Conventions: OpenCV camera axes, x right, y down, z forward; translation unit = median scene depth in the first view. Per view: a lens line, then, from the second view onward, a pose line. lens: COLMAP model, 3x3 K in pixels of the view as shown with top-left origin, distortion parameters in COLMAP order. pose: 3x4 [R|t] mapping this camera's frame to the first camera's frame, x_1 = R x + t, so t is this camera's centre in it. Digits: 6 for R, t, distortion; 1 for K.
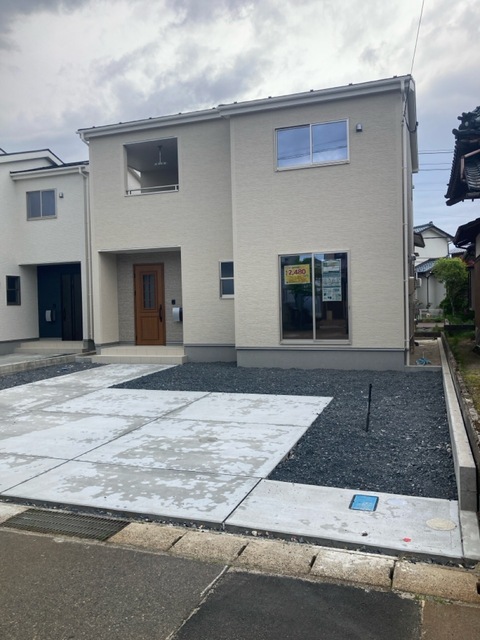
lens RADIAL K [[524.7, 0, 239.8], [0, 524.7, 274.8], [0, 0, 1]] dist [0.008637, 0.001413]
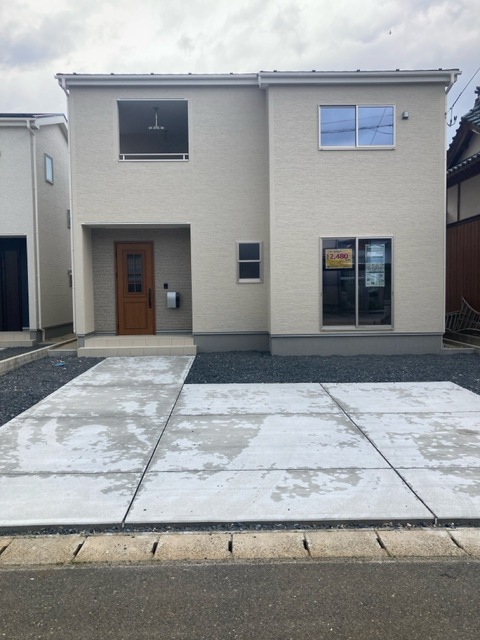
lens RADIAL K [[531.4, 0, 240.1], [0, 531.4, 277.9], [0, 0, 1]] dist [0.004569, 0.011271]
pose [[0.935046, 0.018156, 0.354061, -0.388032], [-0.028968, 0.999261, 0.025262, 0.014070], [-0.353341, -0.033878, 0.934881, 0.133390]]
